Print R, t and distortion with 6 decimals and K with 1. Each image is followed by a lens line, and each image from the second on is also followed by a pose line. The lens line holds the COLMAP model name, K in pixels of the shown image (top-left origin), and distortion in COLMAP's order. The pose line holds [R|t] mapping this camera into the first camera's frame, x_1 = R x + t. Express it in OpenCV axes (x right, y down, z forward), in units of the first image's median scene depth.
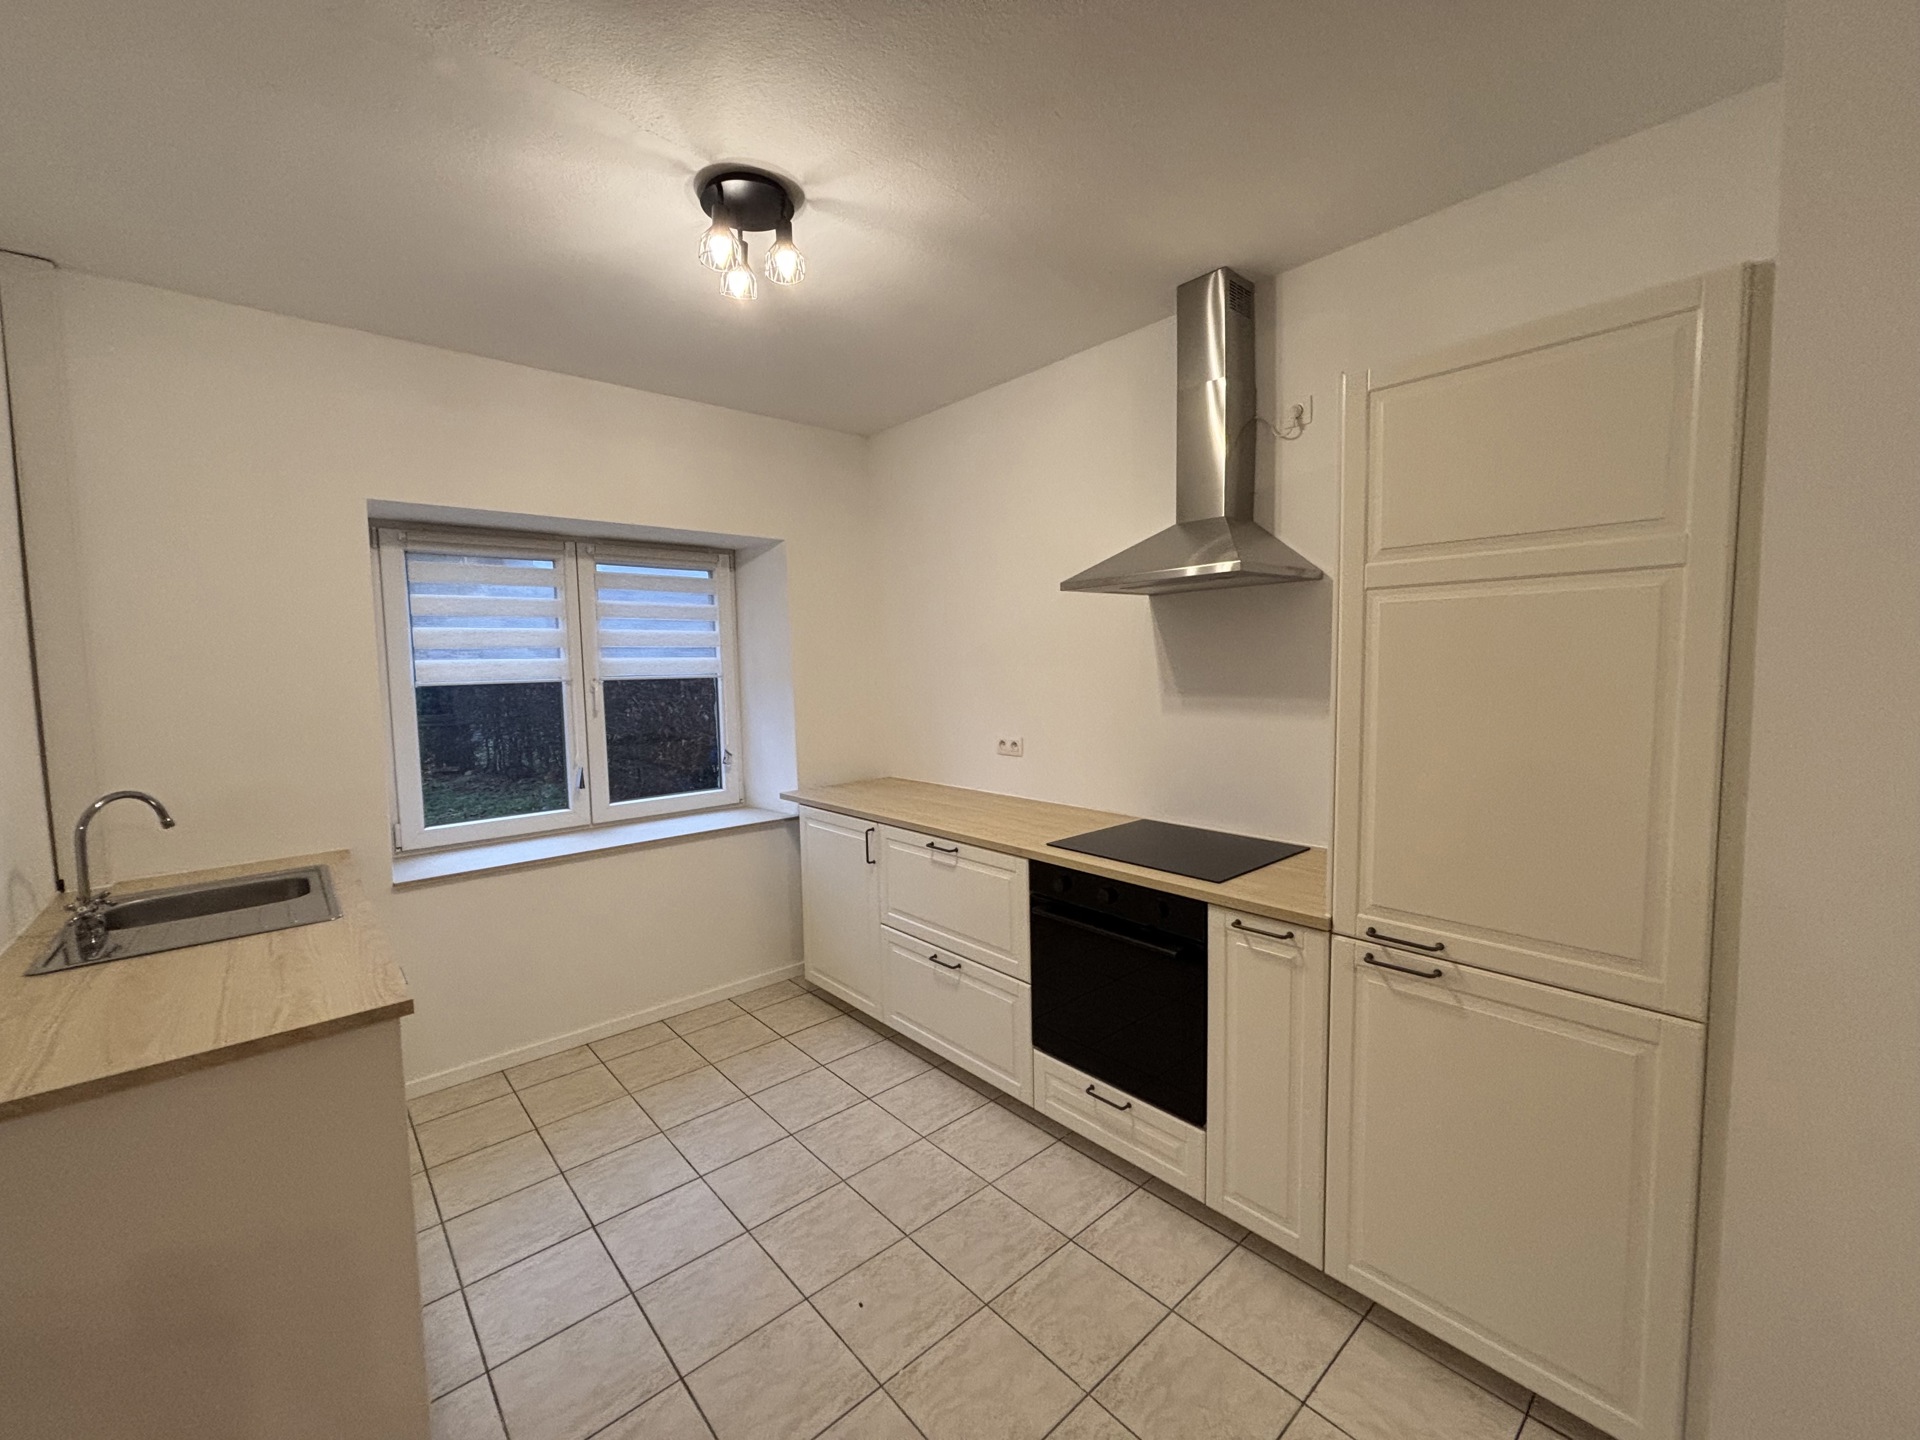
lens RADIAL K [[778.9, 0, 953.4], [0, 778.9, 723.4], [0, 0, 1]] dist [0.001866, -0.000411]
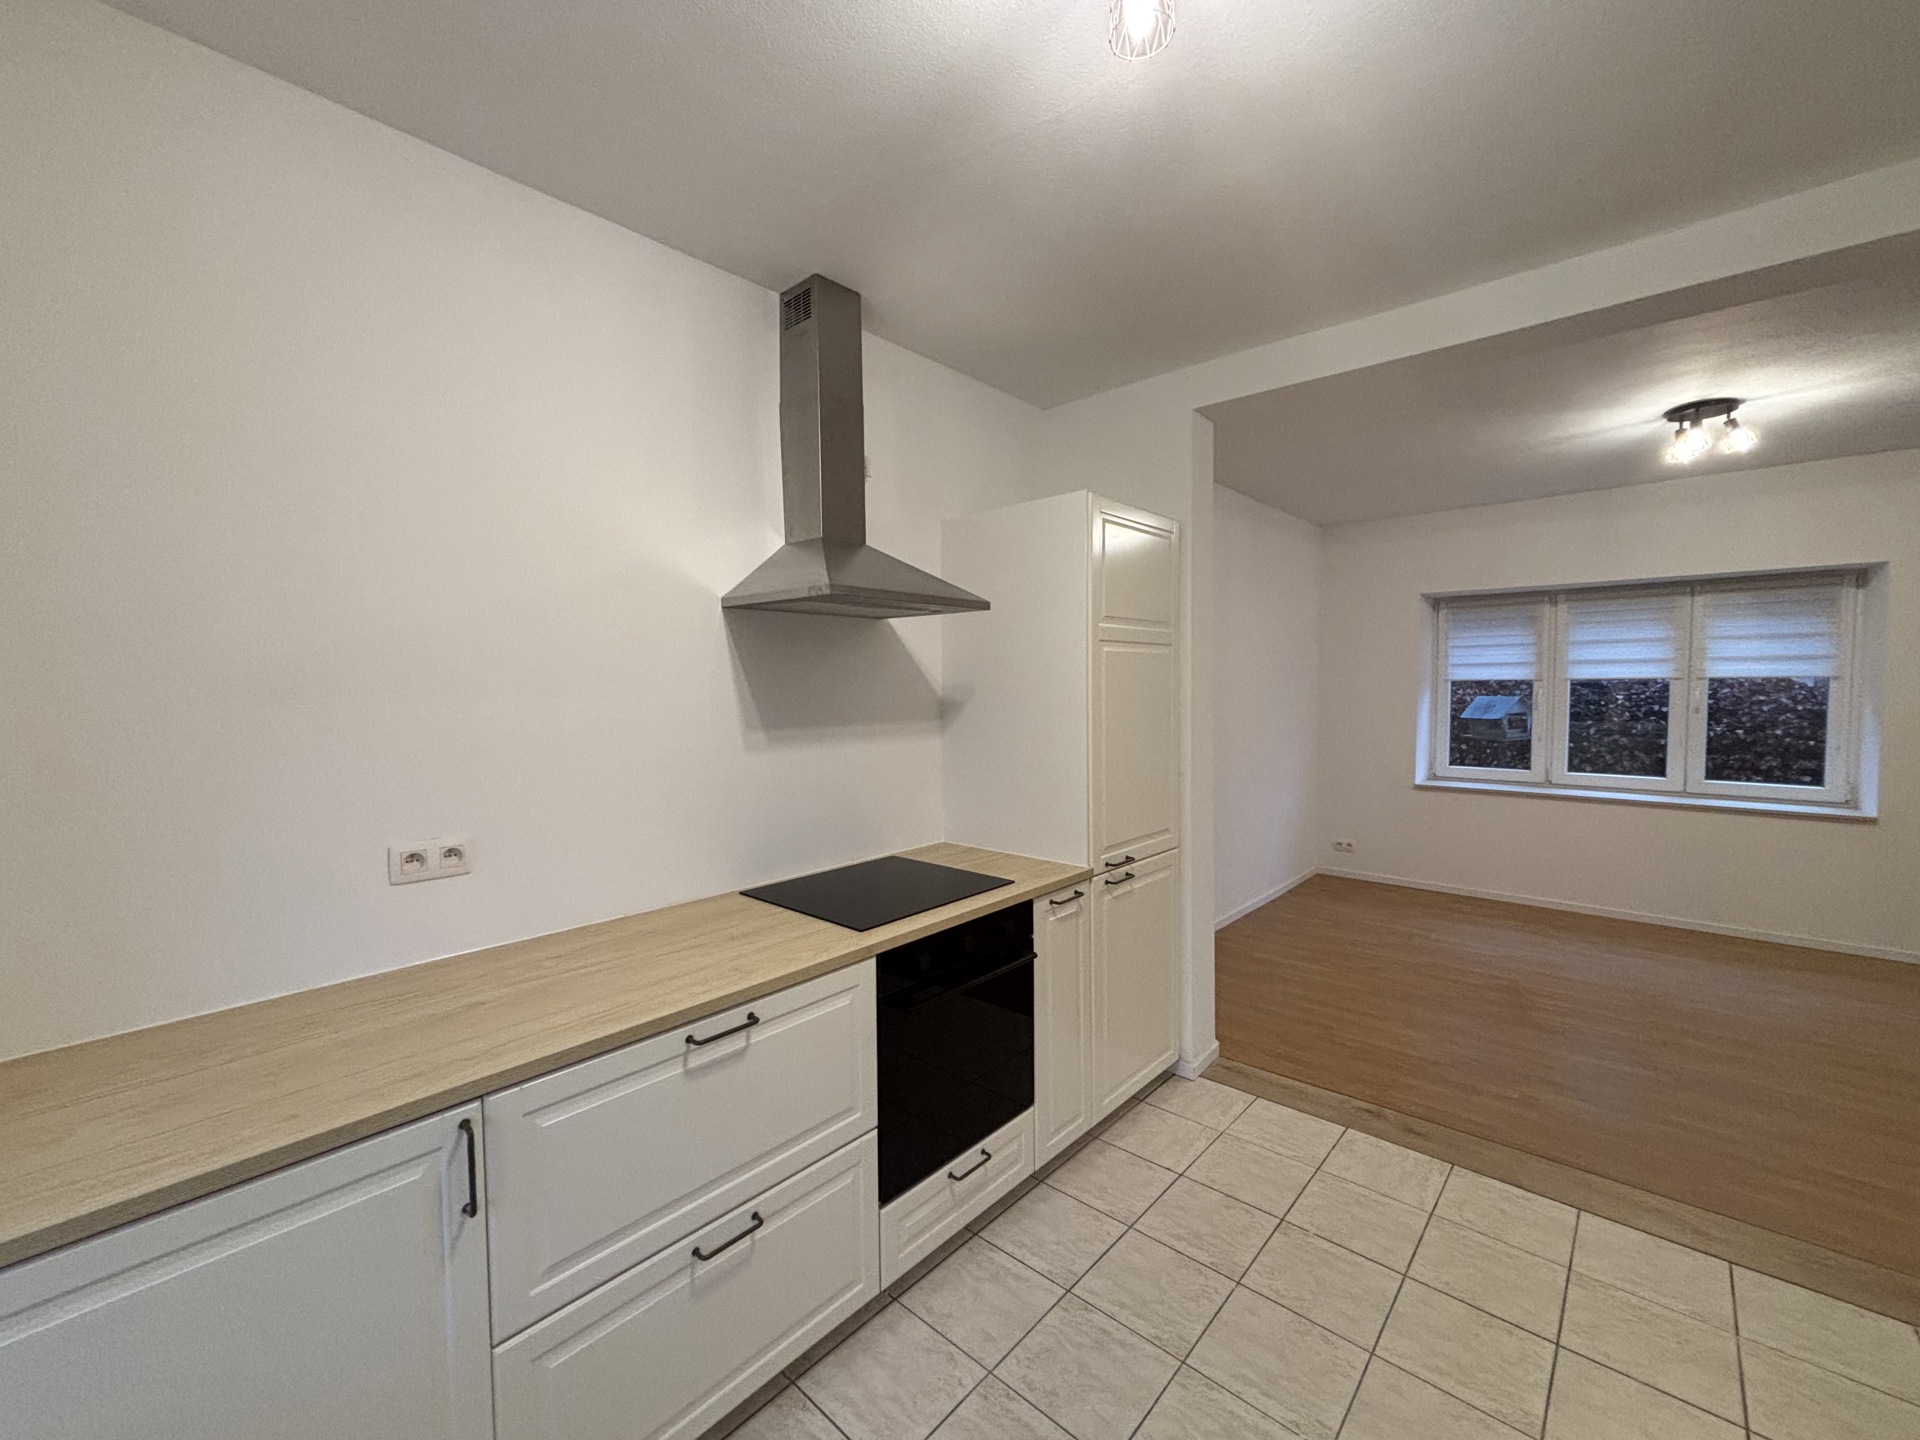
lens RADIAL K [[763.7, 0, 960.2], [0, 763.7, 706.0], [0, 0, 1]] dist [-0.020128, -0.000091]
pose [[-0.112329, -0.010921, 0.993611, -0.635059], [0.092468, 0.995486, 0.021395, -0.069017], [-0.989359, 0.094280, -0.110812, 1.000257]]
